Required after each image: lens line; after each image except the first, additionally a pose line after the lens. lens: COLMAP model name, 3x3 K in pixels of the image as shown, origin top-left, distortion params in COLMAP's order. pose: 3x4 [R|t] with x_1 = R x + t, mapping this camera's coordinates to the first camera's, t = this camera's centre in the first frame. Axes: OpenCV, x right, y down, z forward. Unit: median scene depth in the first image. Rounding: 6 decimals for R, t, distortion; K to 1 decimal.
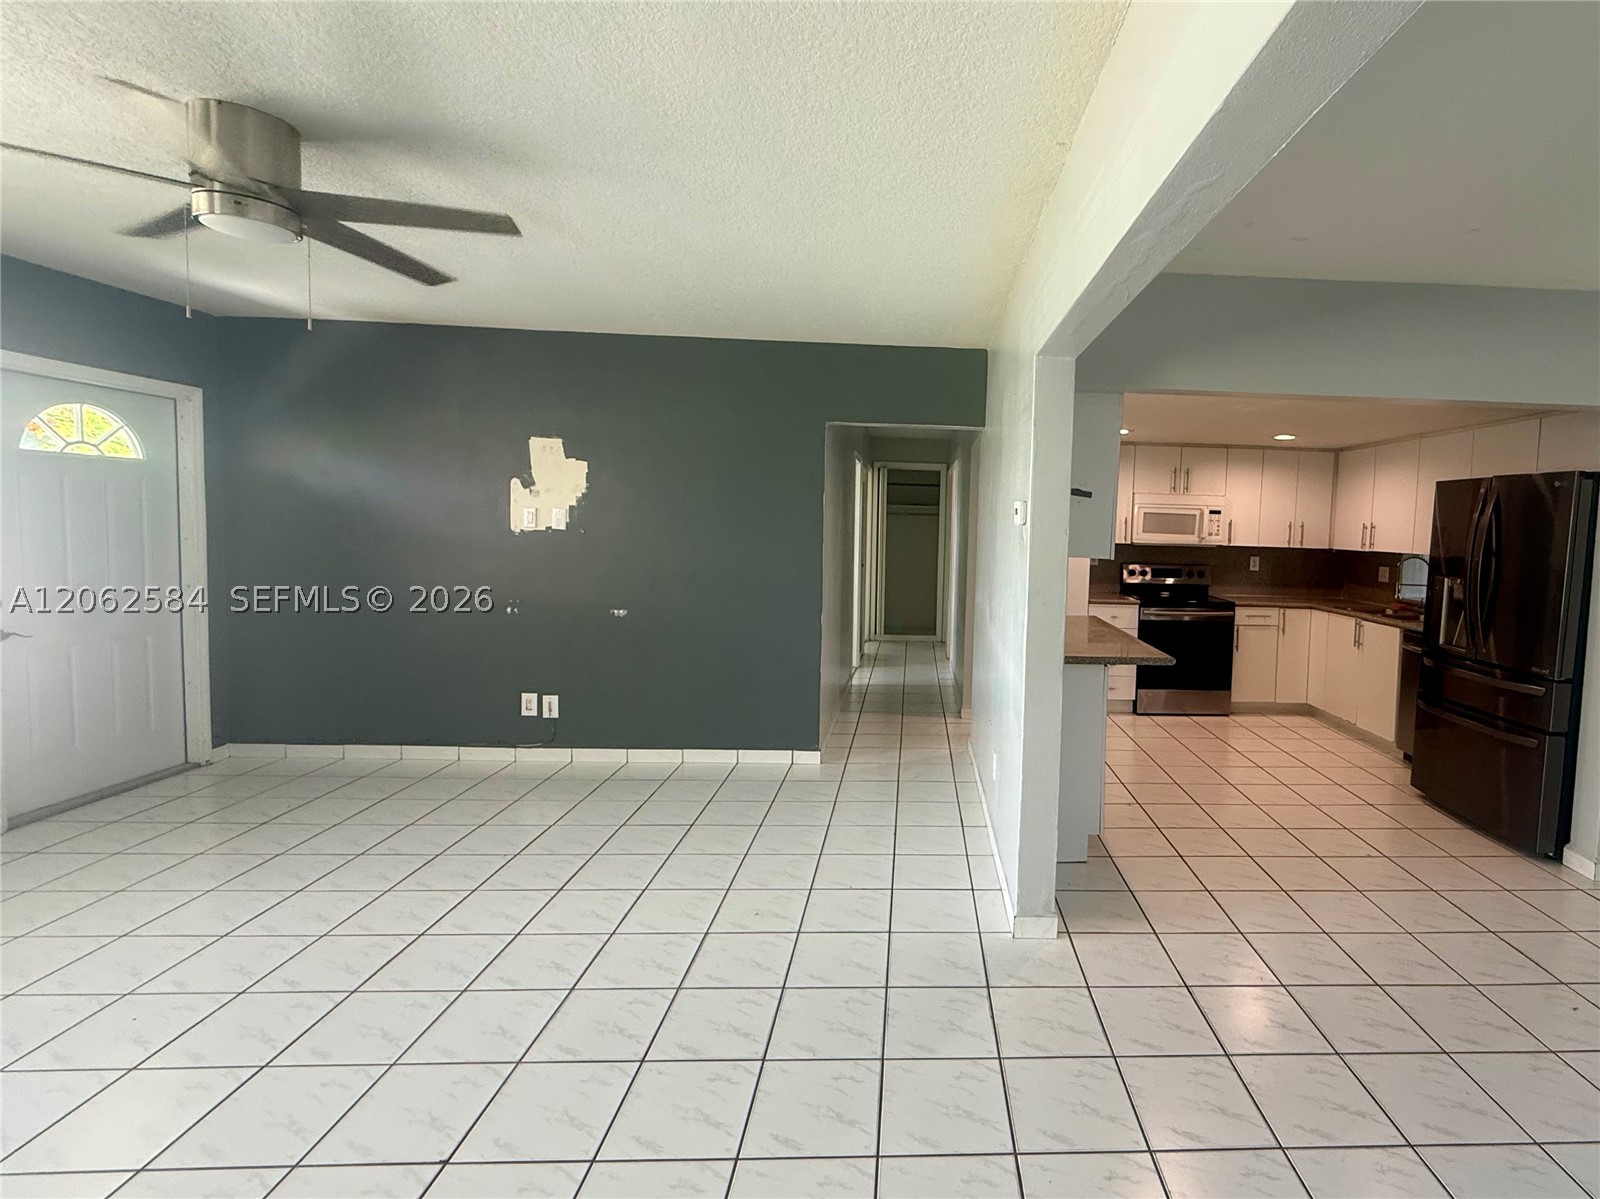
lens RADIAL K [[732.9, 0, 800.4], [0, 732.9, 579.6], [0, 0, 1]] dist [0.001562, 0.000518]
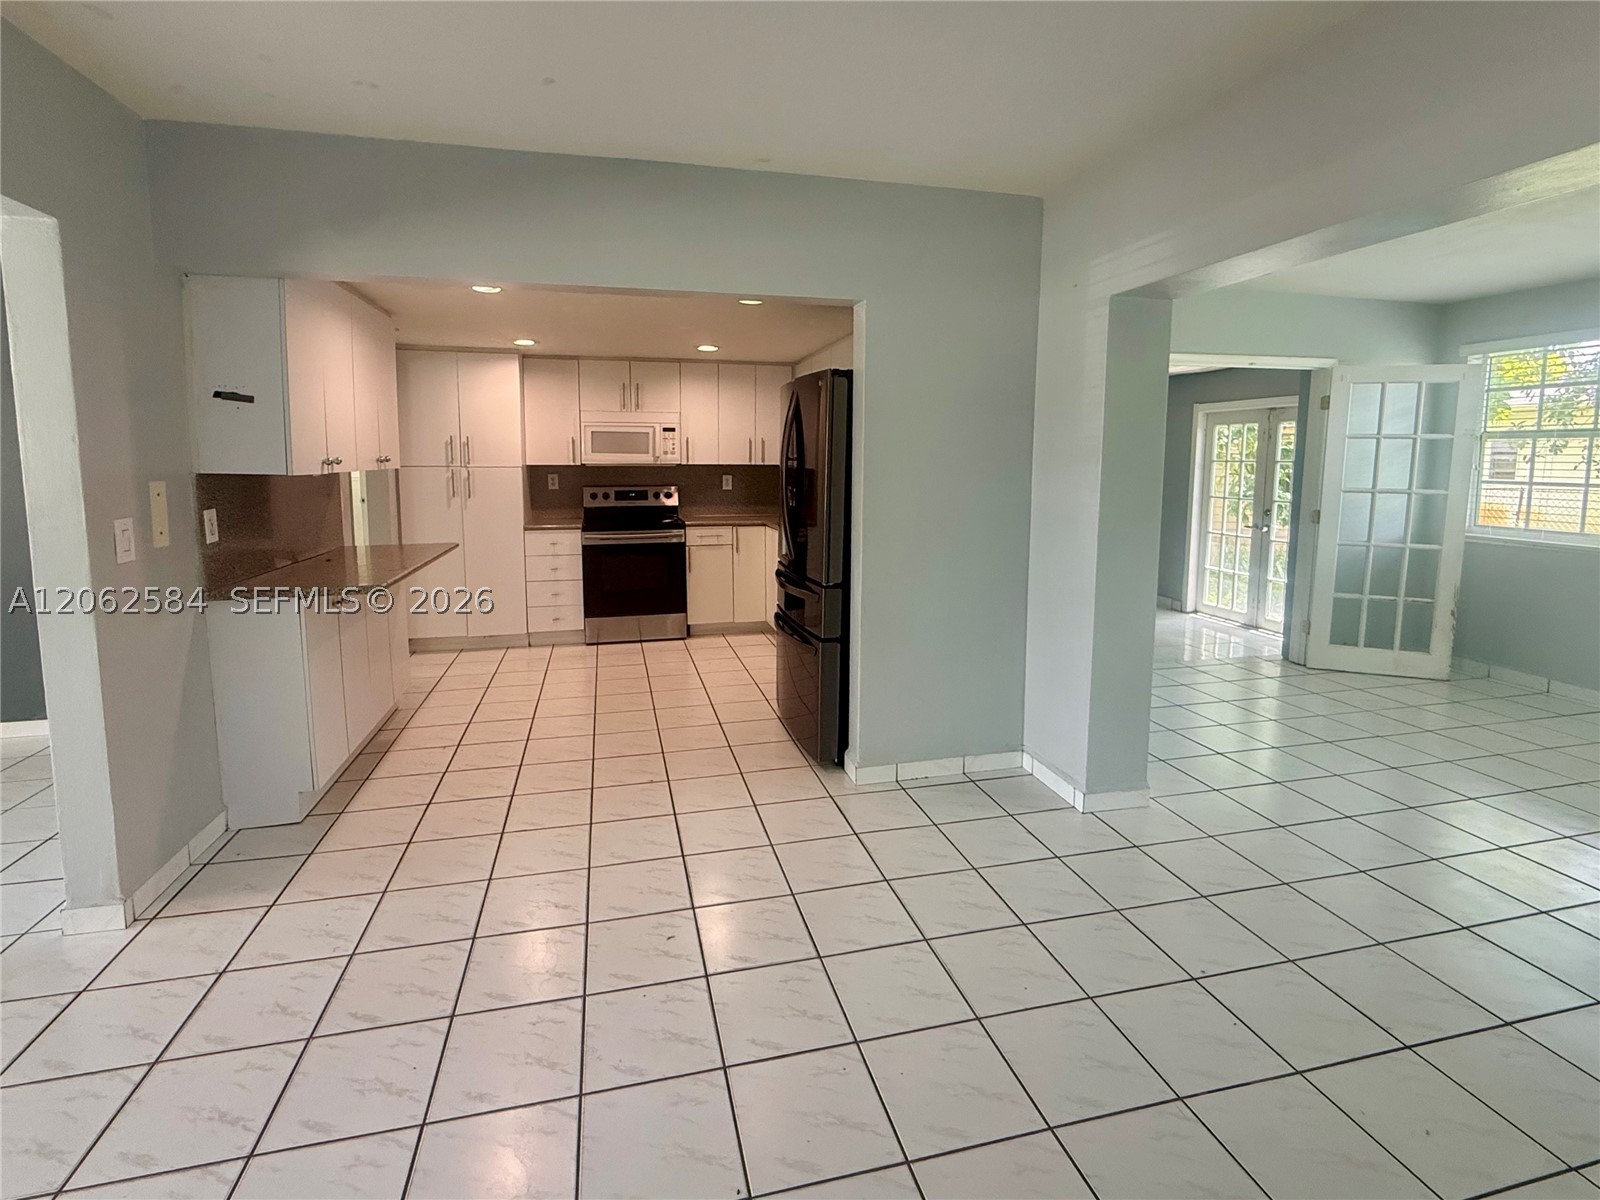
lens RADIAL K [[736.9, 0, 794.2], [0, 736.9, 527.3], [0, 0, 1]] dist [-0.000566, 0.000435]
pose [[0.982977, -0.039826, 0.179363, 0.546360], [0.033346, 0.998683, 0.038999, 0.004019], [-0.180680, -0.032354, 0.983010, 0.012047]]
